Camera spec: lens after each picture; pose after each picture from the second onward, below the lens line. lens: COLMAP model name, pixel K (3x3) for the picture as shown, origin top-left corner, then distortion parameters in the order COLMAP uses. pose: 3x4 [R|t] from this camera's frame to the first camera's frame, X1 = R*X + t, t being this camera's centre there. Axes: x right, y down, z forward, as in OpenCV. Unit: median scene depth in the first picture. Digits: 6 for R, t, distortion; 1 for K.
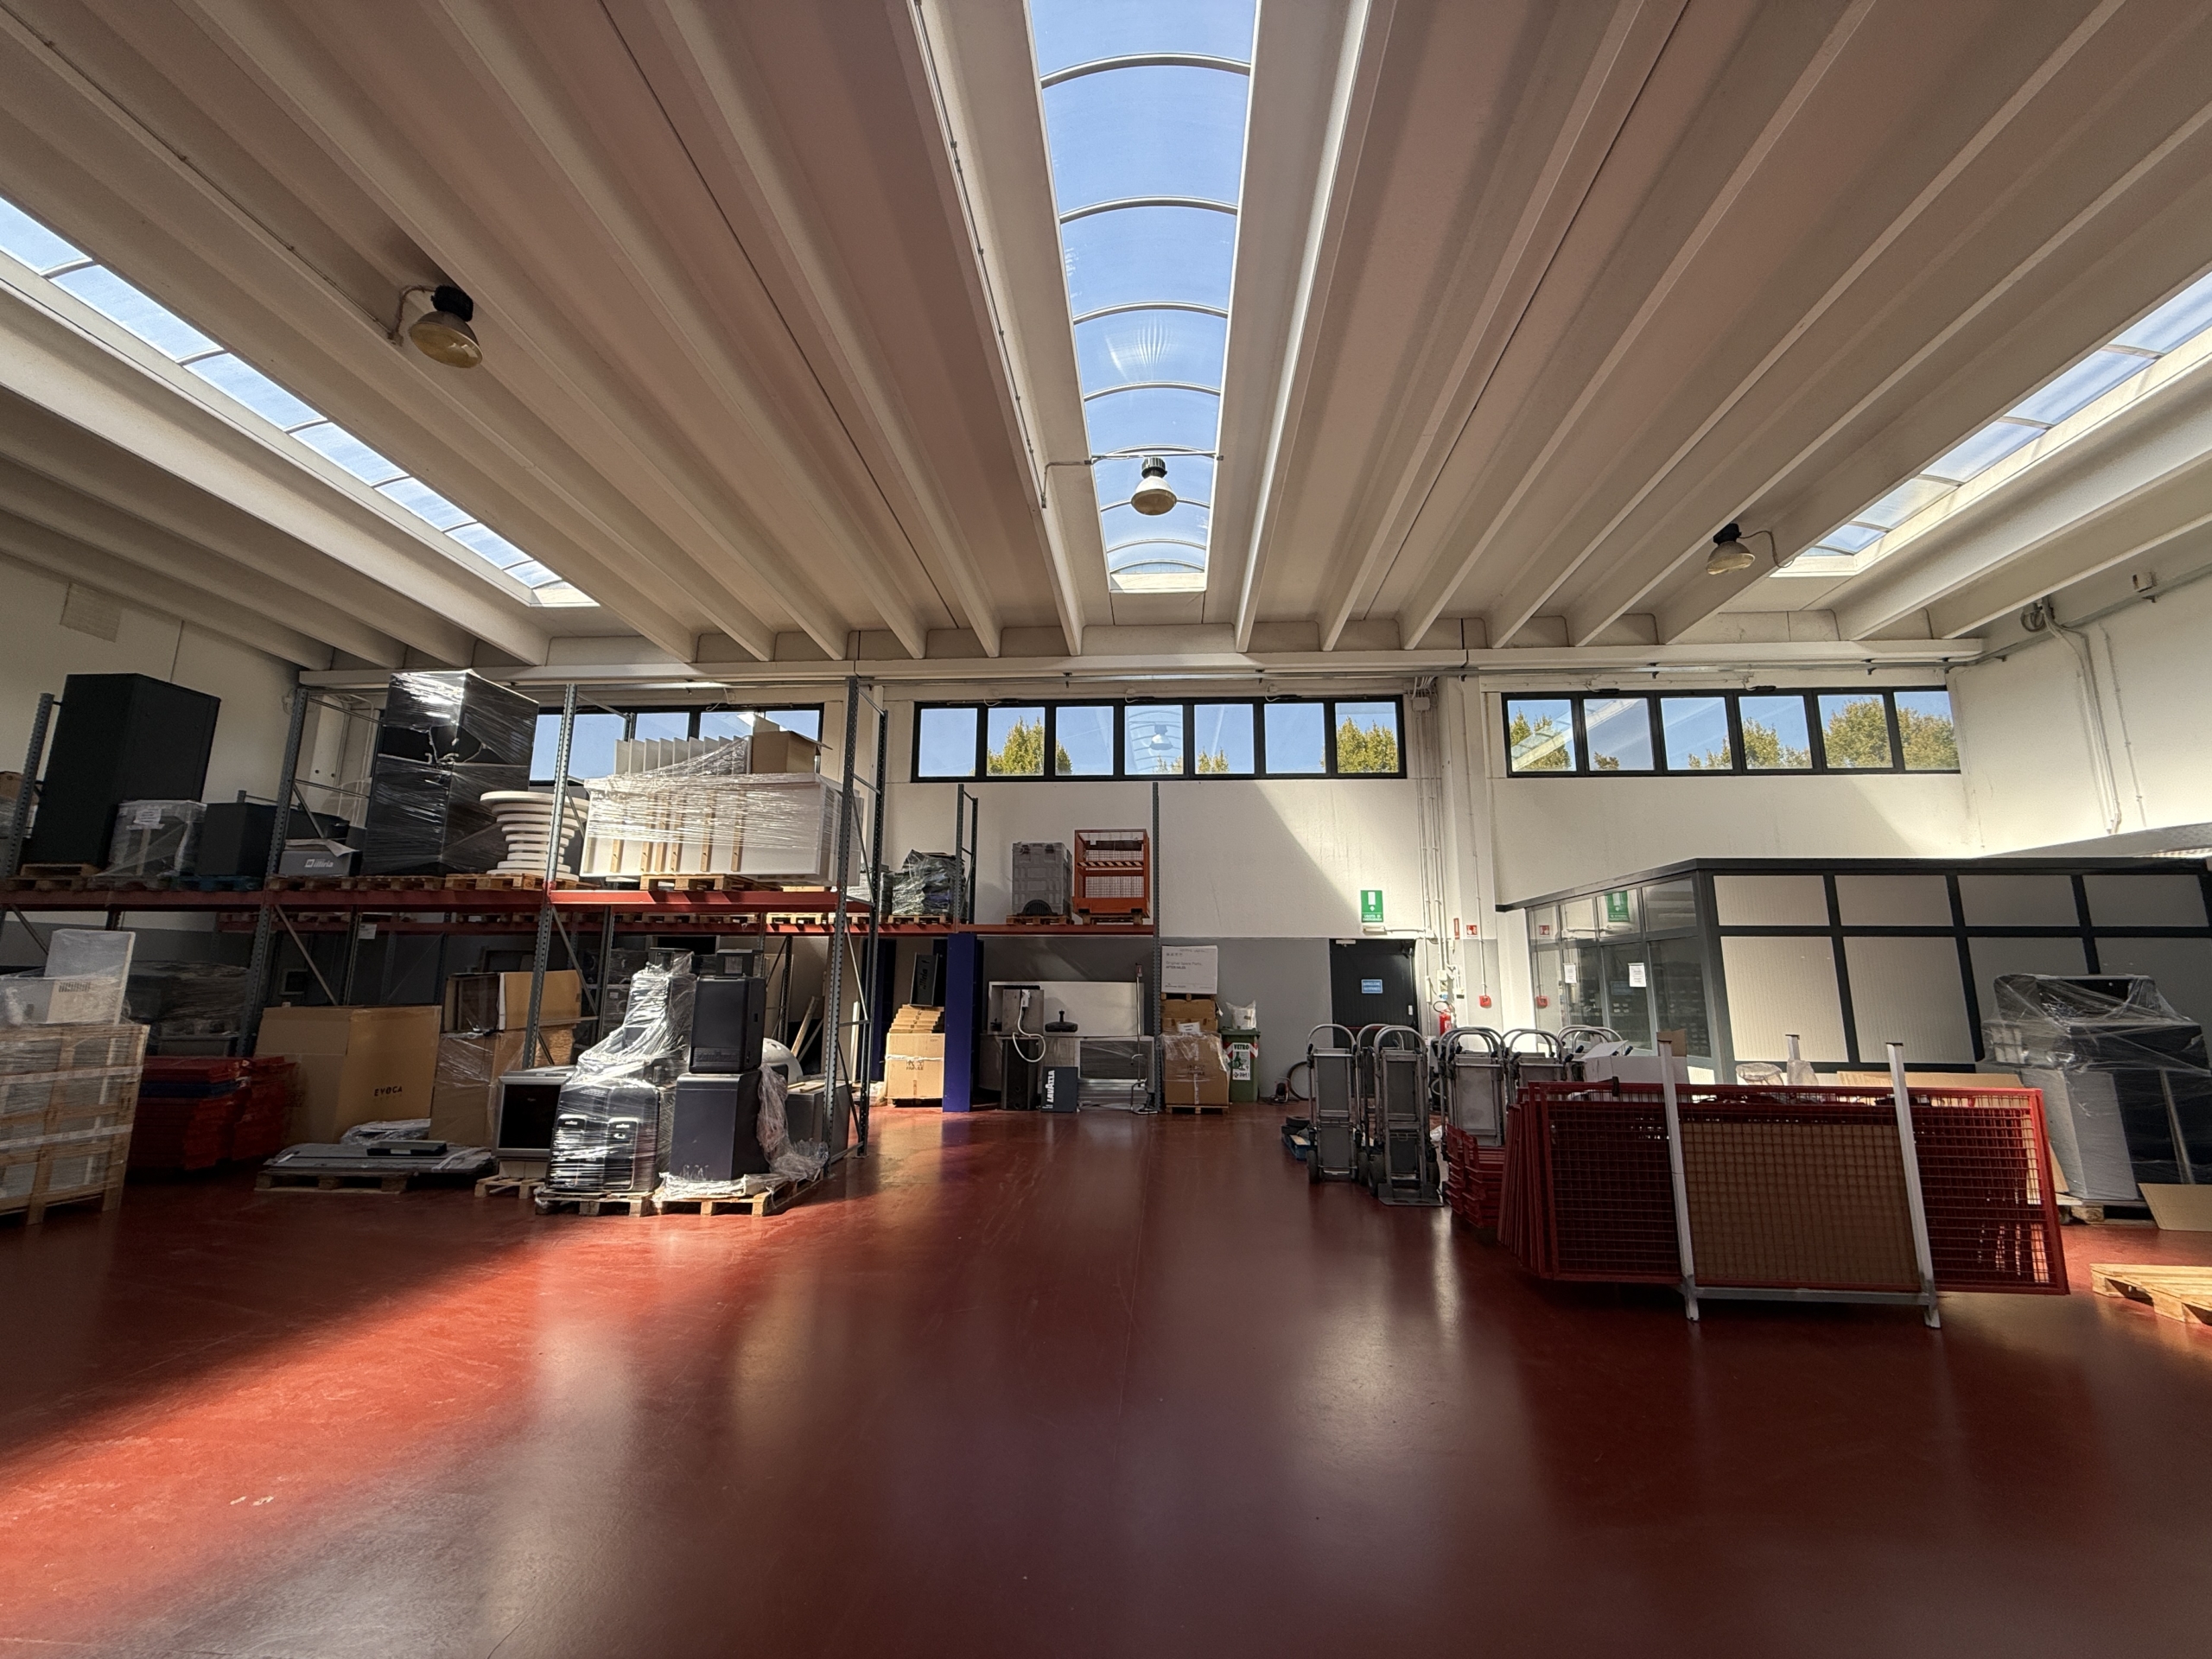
lens RADIAL K [[877.2, 0, 1103.7], [0, 877.2, 829.5], [0, 0, 1]] dist [-0.001104, 0.000392]
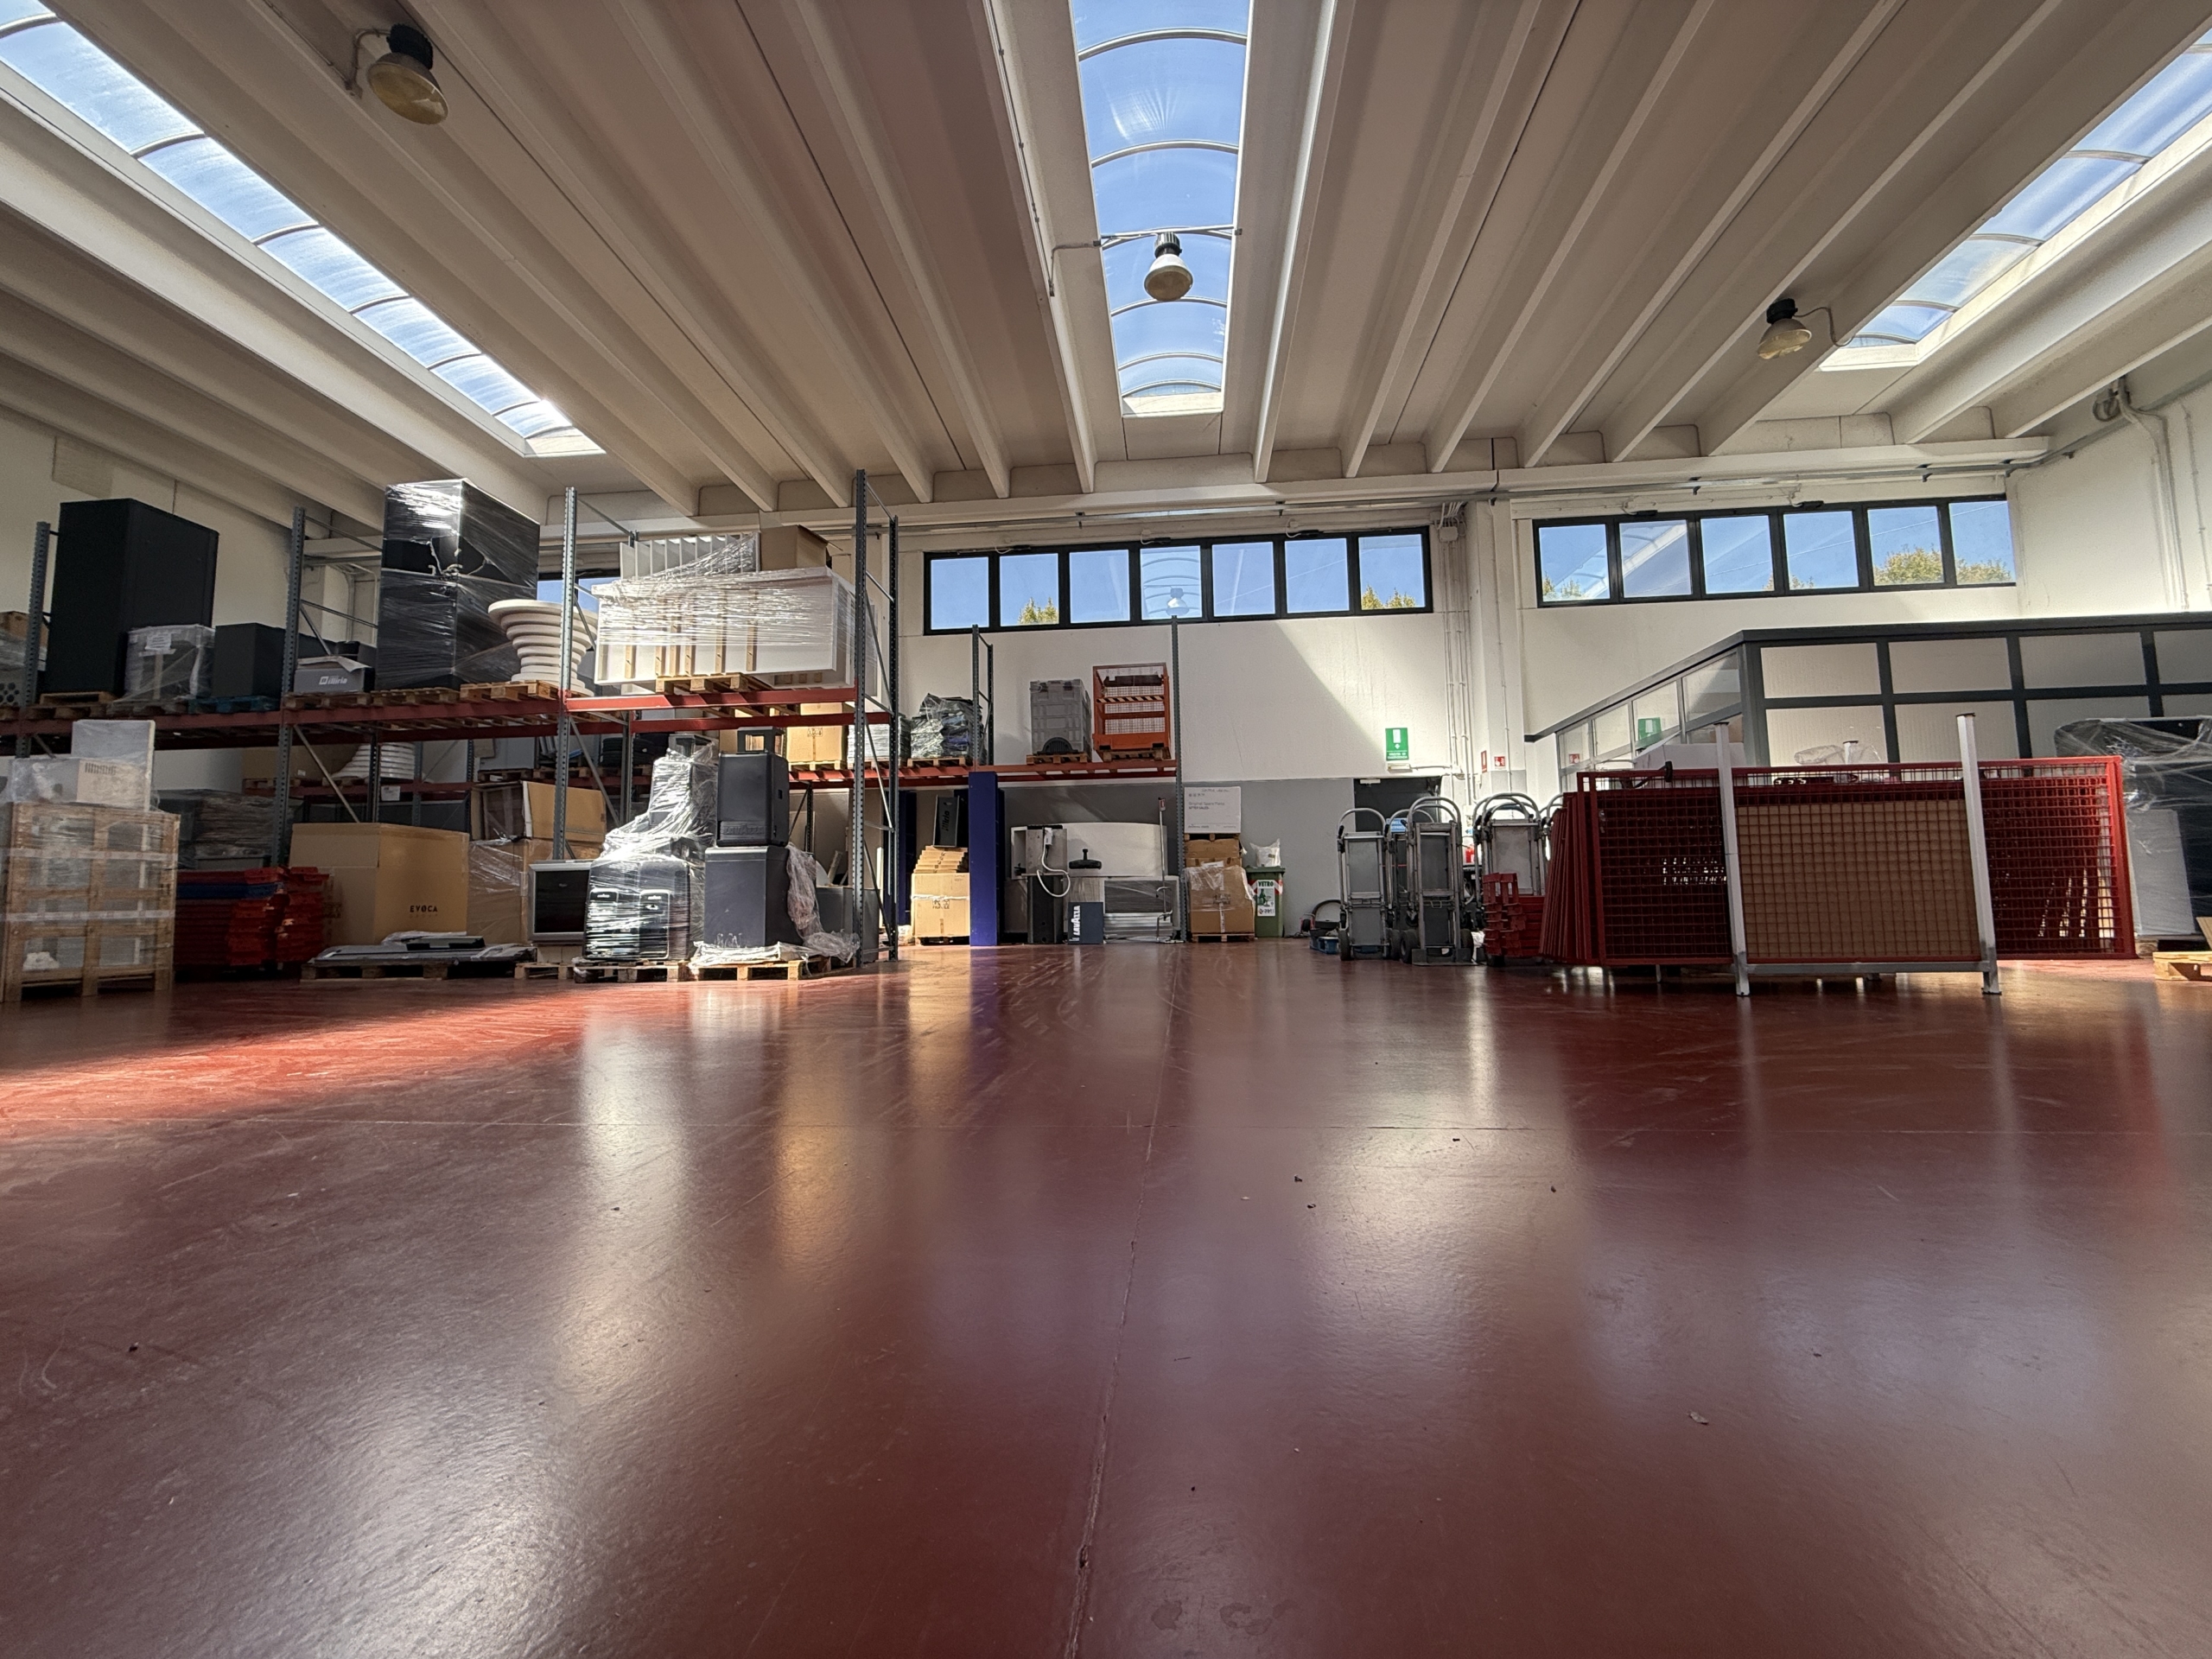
lens RADIAL K [[877.2, 0, 1103.7], [0, 877.2, 829.5], [0, 0, 1]] dist [-0.001104, 0.000392]
pose [[0.999506, -0.026035, -0.017621, -0.011978], [0.027462, 0.995892, 0.086283, 0.138204], [0.015302, -0.086724, 0.996115, 0.012704]]
